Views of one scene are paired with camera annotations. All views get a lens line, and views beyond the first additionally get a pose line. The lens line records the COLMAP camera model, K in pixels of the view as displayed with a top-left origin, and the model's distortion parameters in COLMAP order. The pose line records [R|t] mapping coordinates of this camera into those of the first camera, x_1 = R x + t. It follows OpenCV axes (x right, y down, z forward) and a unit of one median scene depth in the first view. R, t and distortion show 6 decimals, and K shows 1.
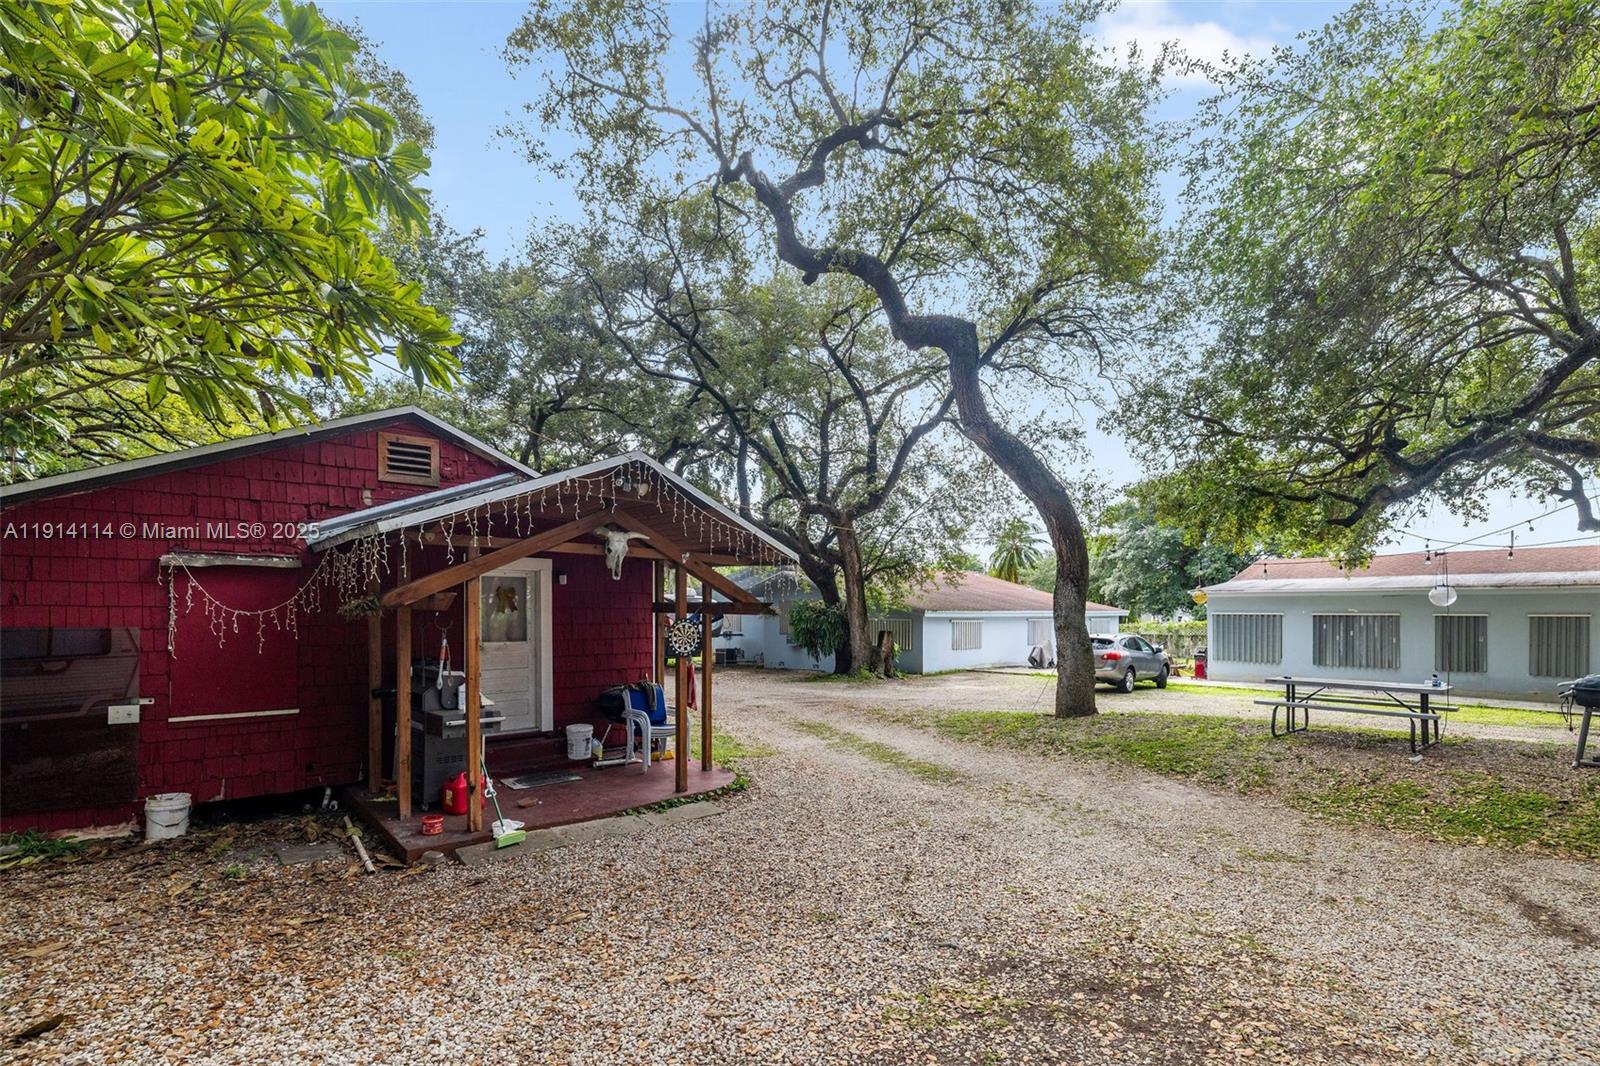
lens RADIAL K [[707.2, 0, 816.1], [0, 707.2, 619.3], [0, 0, 1]] dist [0.000324, -0.000444]
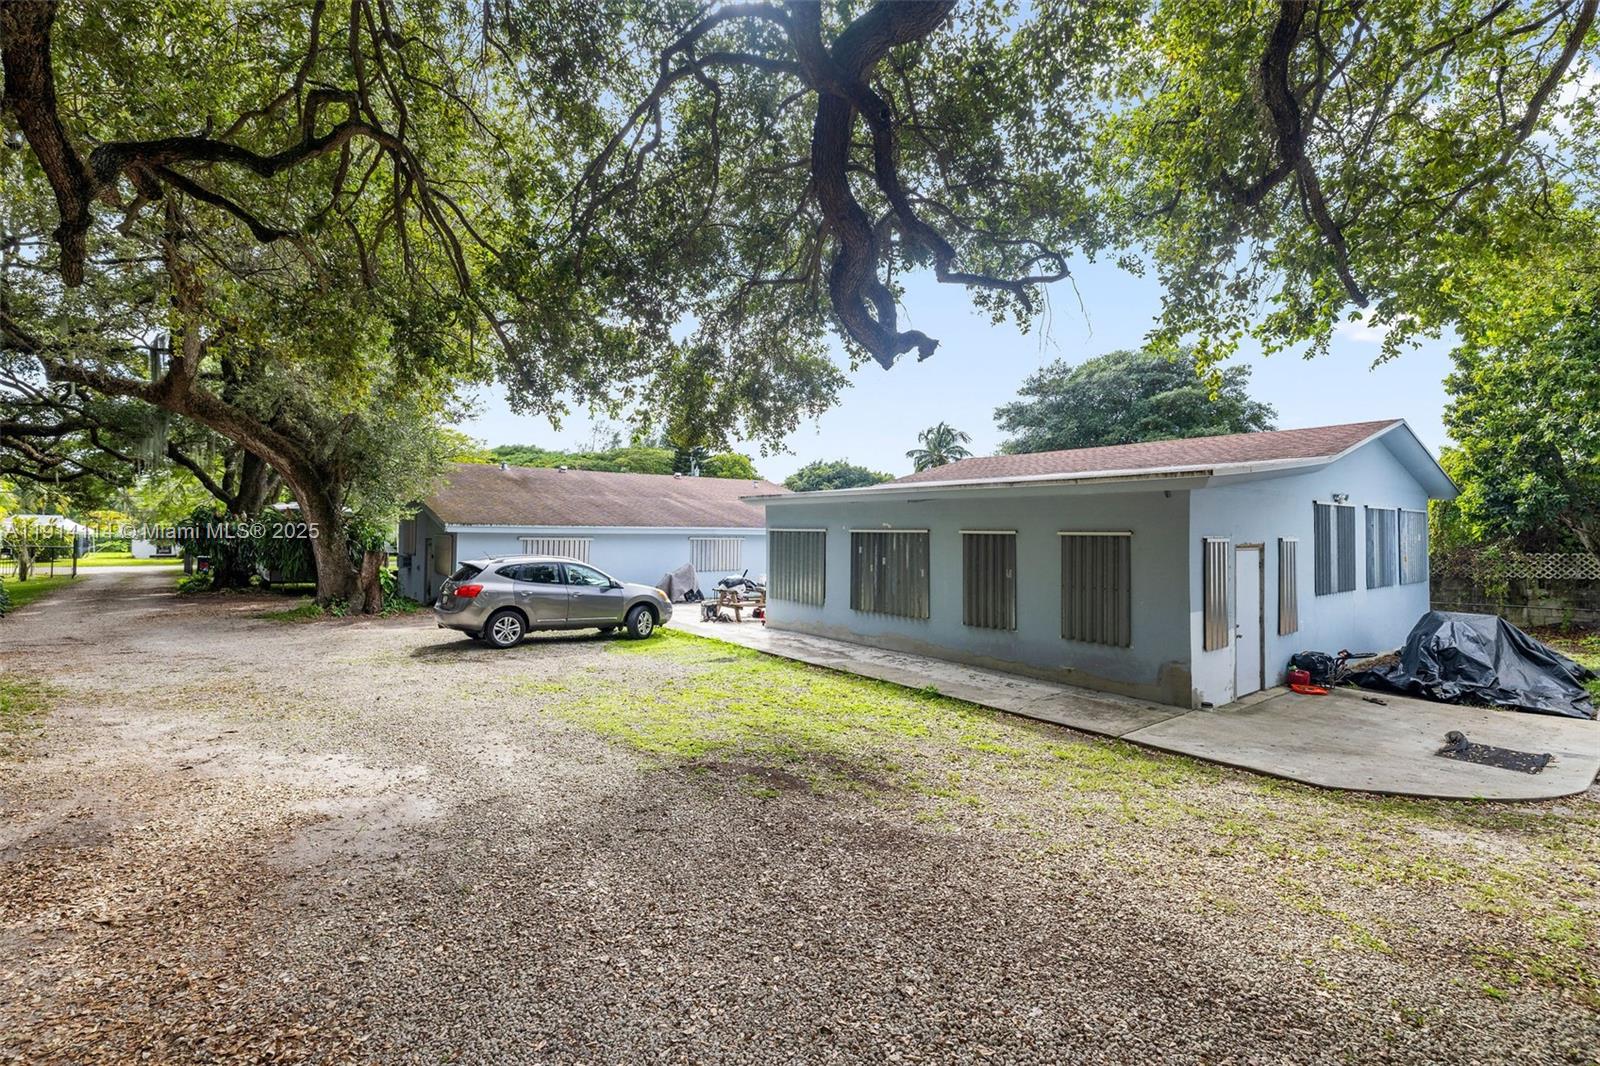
lens RADIAL K [[707.2, 0, 776.0], [0, 707.2, 530.6], [0, 0, 1]] dist [0.000324, -0.000444]
pose [[0.995966, 0.005885, -0.089537, 0.645777], [-0.006604, 0.999948, -0.007738, -0.001435], [0.089487, 0.008298, 0.995953, 0.320797]]
